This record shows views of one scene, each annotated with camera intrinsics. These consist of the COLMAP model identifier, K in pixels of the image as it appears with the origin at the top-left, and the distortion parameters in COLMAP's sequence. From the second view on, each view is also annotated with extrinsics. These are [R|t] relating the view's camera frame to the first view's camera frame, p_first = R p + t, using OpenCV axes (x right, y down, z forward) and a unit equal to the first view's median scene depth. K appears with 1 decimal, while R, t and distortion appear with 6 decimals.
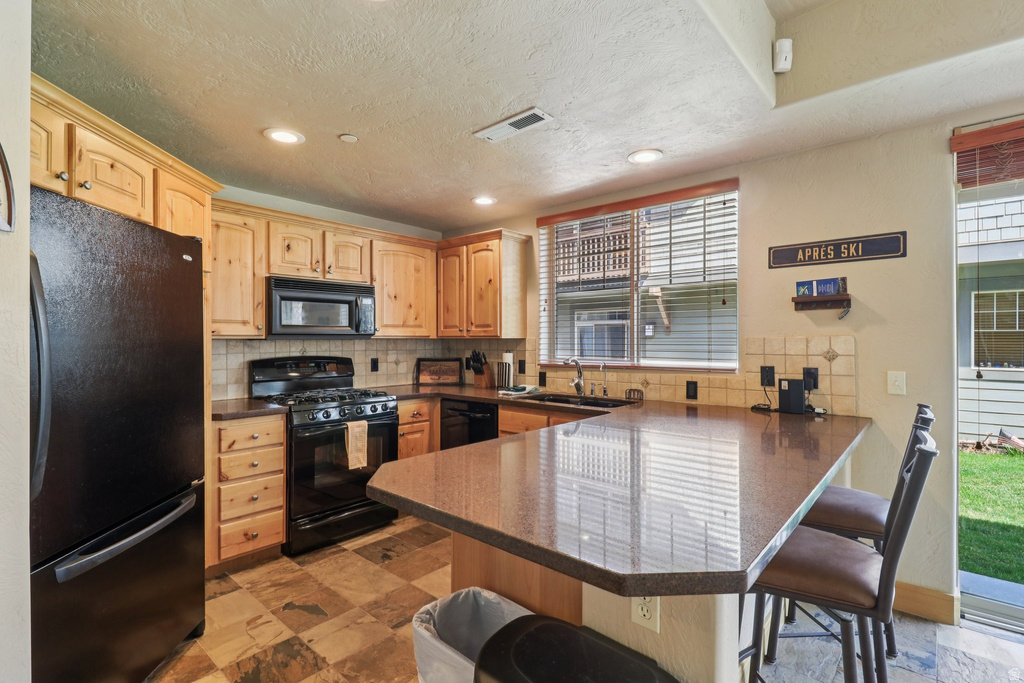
lens RADIAL K [[481.0, 0, 508.0], [0, 481.0, 337.4], [0, 0, 1]] dist [0.023444, -0.013827]
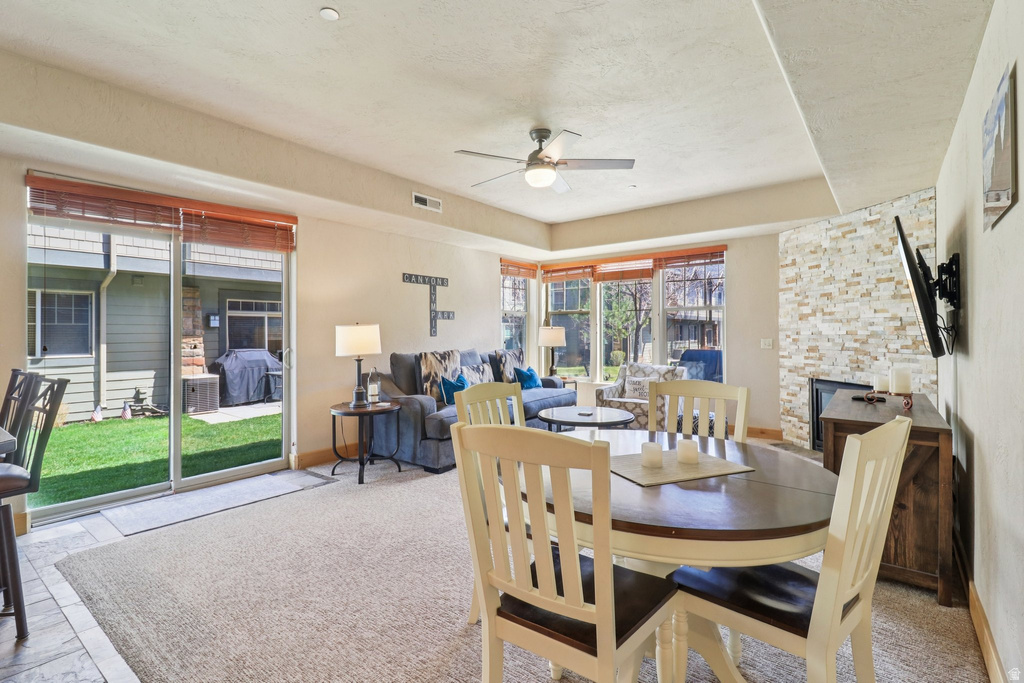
lens RADIAL K [[481.7, 0, 508.8], [0, 481.7, 331.7], [0, 0, 1]] dist [0.024205, -0.013765]
pose [[-0.060442, 0.005421, 0.998157, -0.393355], [0.001379, 0.999985, -0.005348, 0.027057], [-0.998171, 0.001053, -0.060448, -0.200288]]
